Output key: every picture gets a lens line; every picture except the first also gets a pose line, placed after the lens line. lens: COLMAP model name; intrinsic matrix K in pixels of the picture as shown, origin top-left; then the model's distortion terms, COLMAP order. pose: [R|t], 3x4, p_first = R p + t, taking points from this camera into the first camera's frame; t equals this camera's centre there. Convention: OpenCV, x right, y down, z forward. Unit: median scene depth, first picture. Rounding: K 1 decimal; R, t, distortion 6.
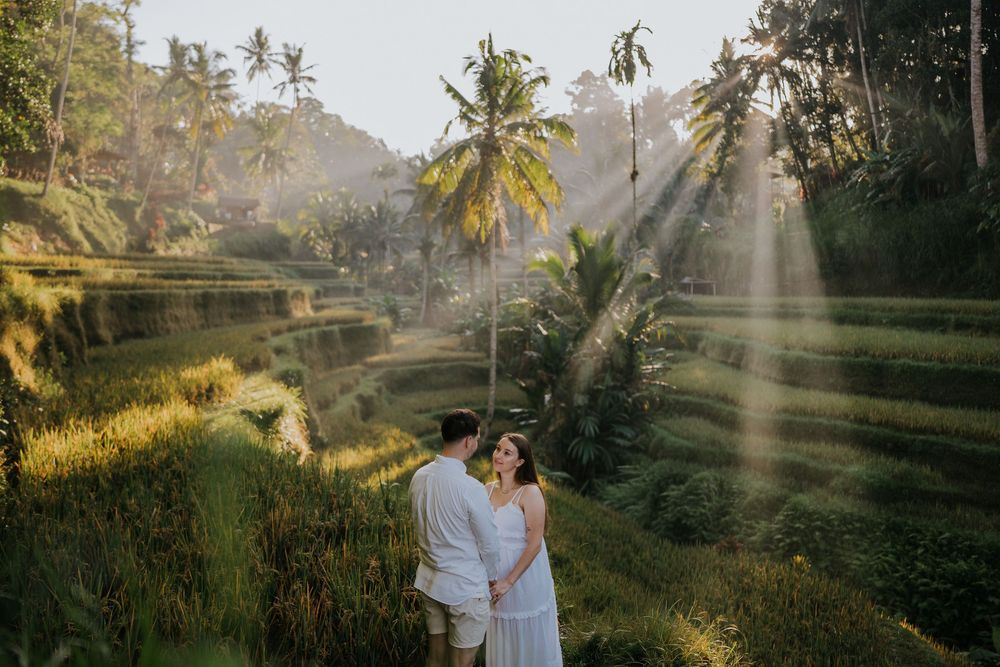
lens RADIAL K [[957.8, 0, 503.7], [0, 957.8, 338.2], [0, 0, 1]] dist [-0.050171, 0.152329]
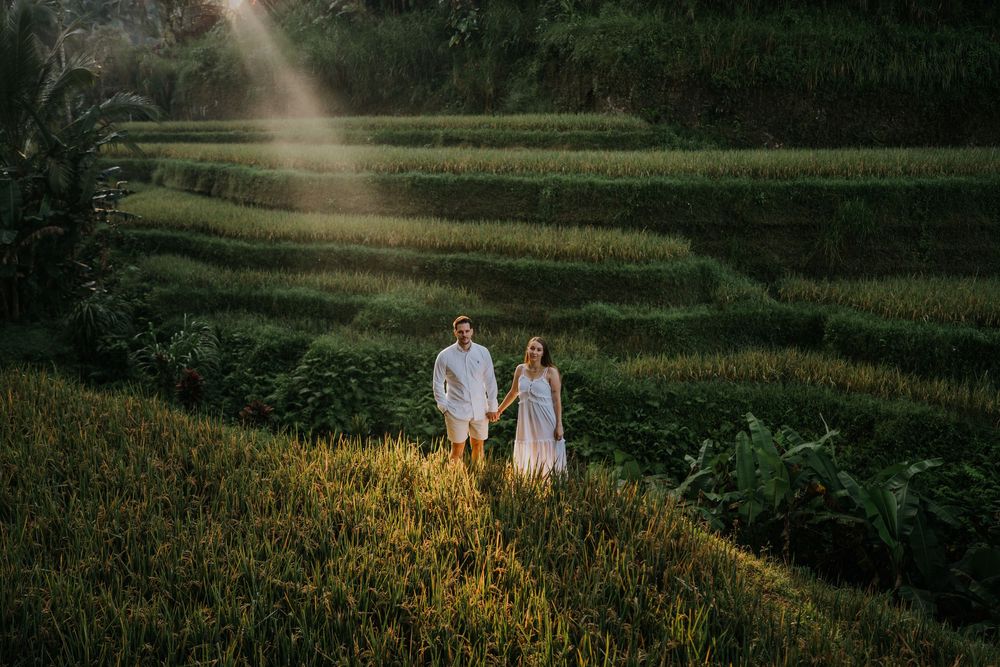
lens RADIAL K [[955.0, 0, 500.5], [0, 955.0, 336.9], [0, 0, 1]] dist [-0.053997, 0.165896]
pose [[0.840966, -0.104013, 0.530997, 0.004997], [0.020125, 0.986684, 0.161401, 0.024447], [-0.540714, -0.125047, 0.831861, 0.161662]]
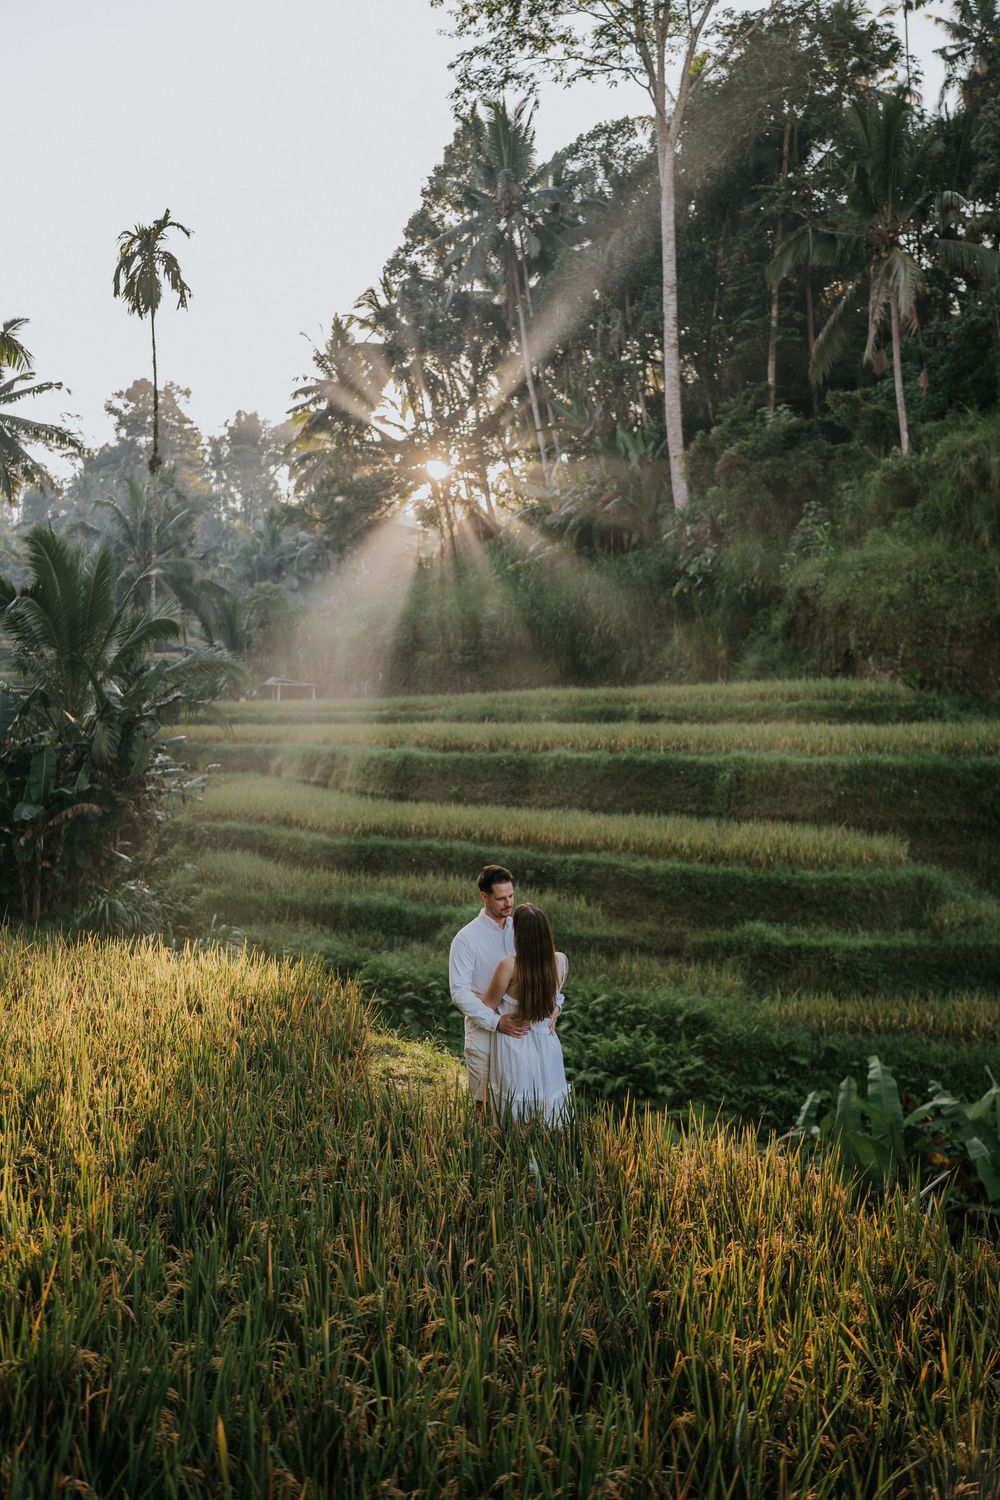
lens RADIAL K [[1432.4, 0, 503.4], [0, 1432.4, 752.0], [0, 0, 1]] dist [-0.053997, 0.165896]
pose [[0.947266, 0.017660, 0.319961, 0.059657], [-0.004202, 0.999079, -0.042703, 0.049733], [-0.320421, 0.039107, 0.946468, 0.079821]]
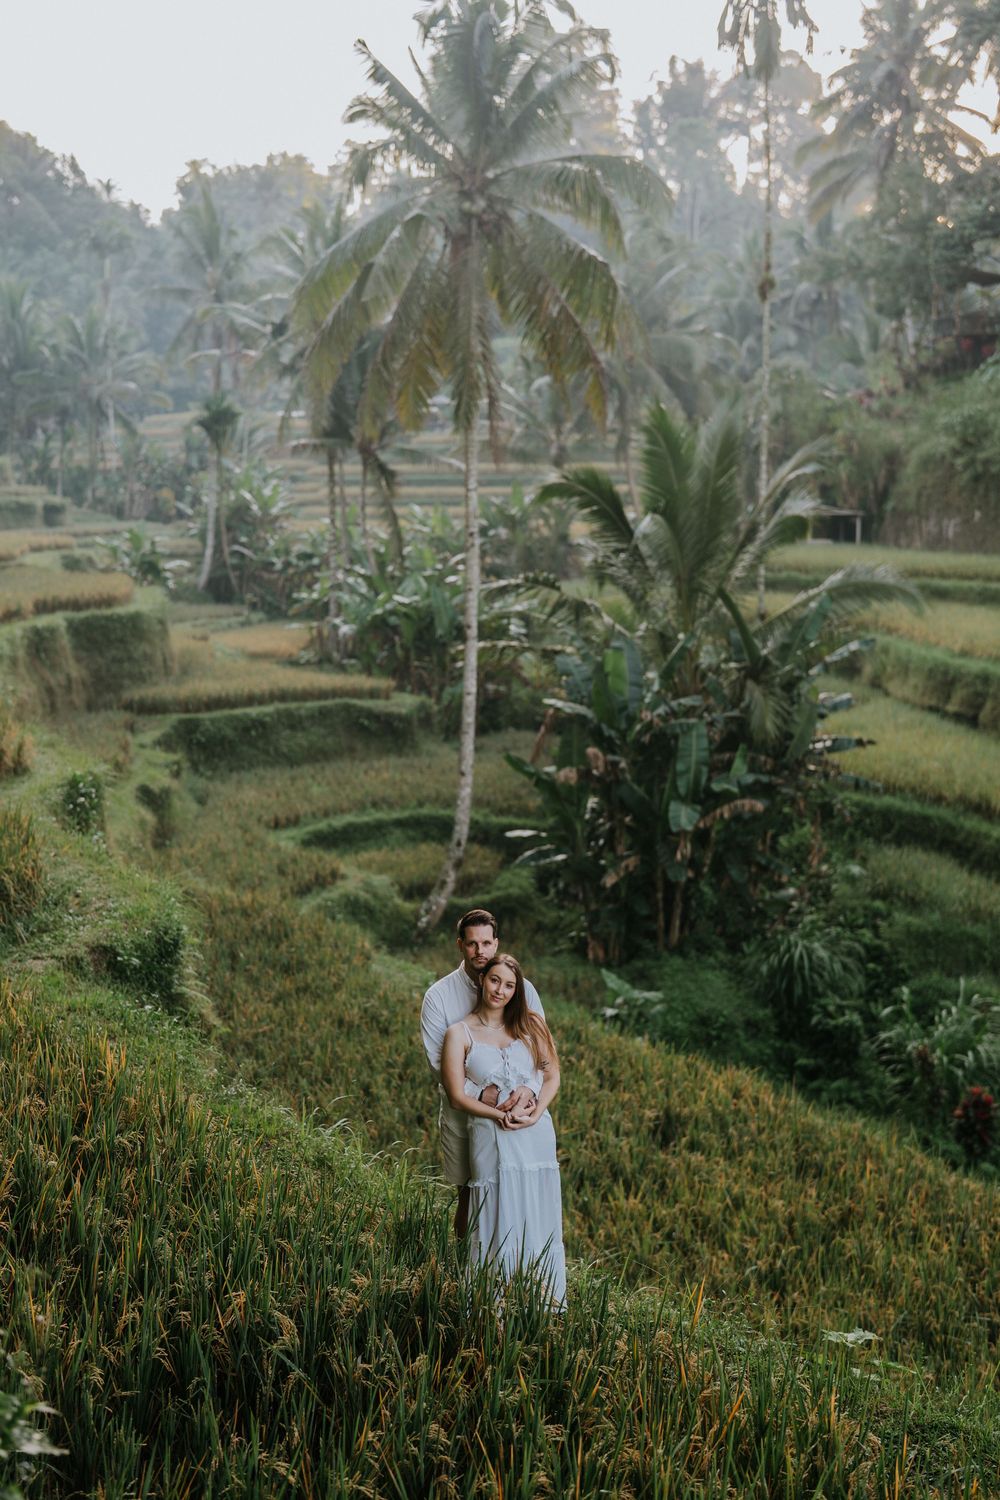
lens RADIAL K [[2065.1, 0, 483.7], [0, 2065.1, 752.3], [0, 0, 1]] dist [-0.154778, 1.004479]
pose [[0.996517, 0.008577, 0.082944, -0.069125], [-0.014651, 0.997232, 0.072897, -0.024895], [-0.082089, -0.073859, 0.993884, 0.059281]]
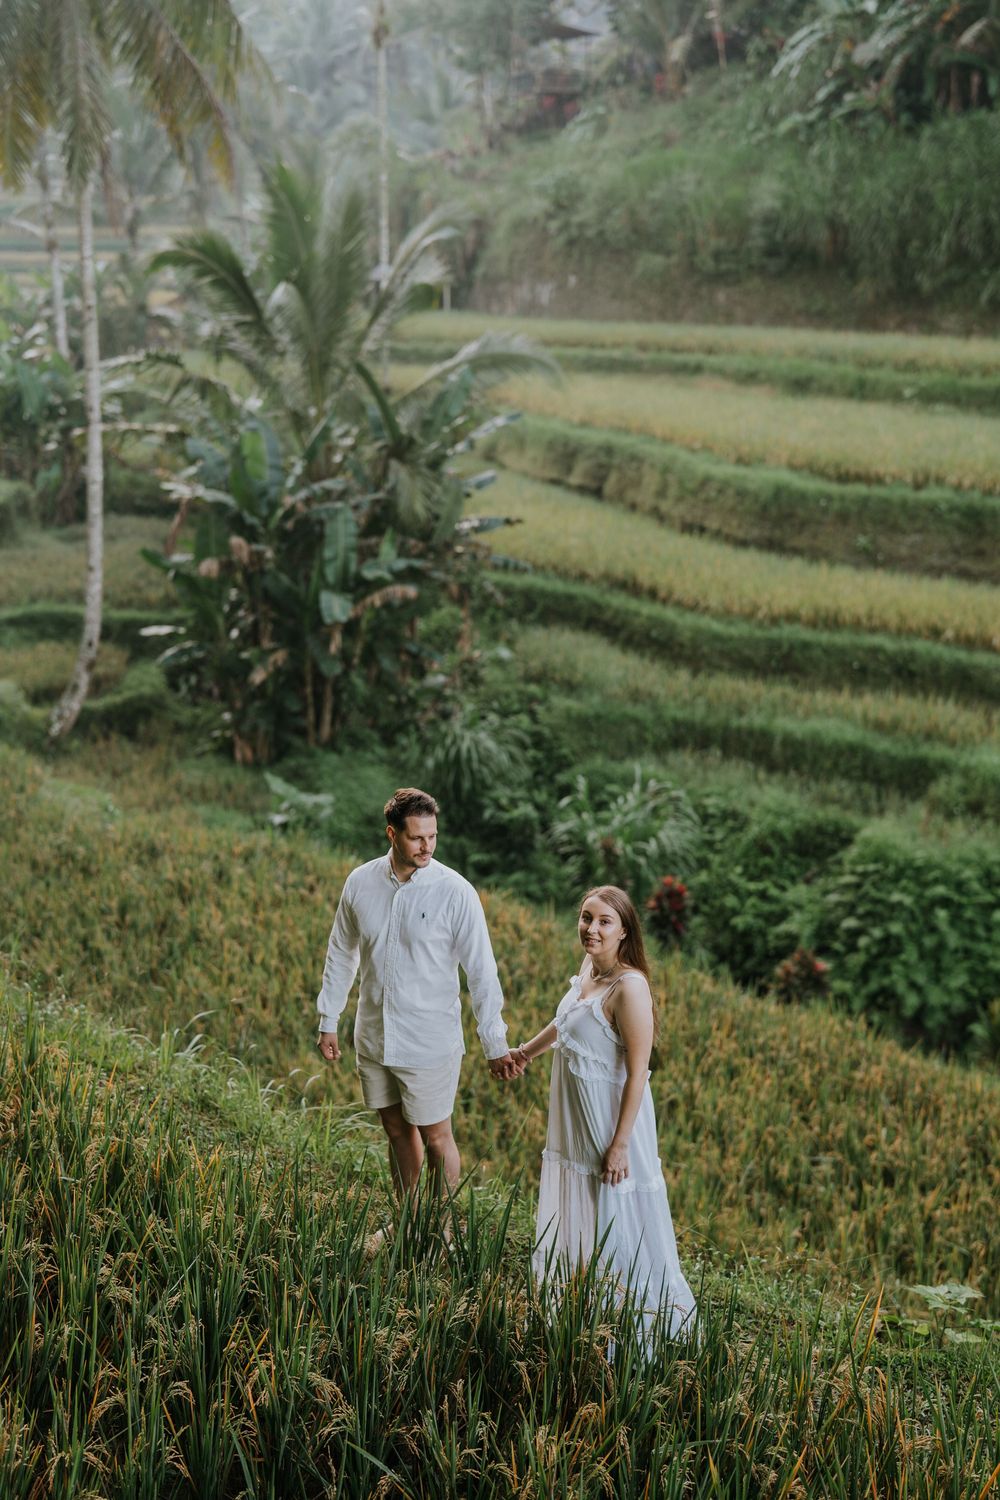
lens RADIAL K [[2065.1, 0, 483.7], [0, 2065.1, 752.3], [0, 0, 1]] dist [-0.154778, 1.004479]
pose [[0.955794, -0.052584, 0.289297, -0.093394], [-0.000671, 0.983486, 0.180981, -0.027306], [-0.294036, -0.173174, 0.939975, 0.103702]]
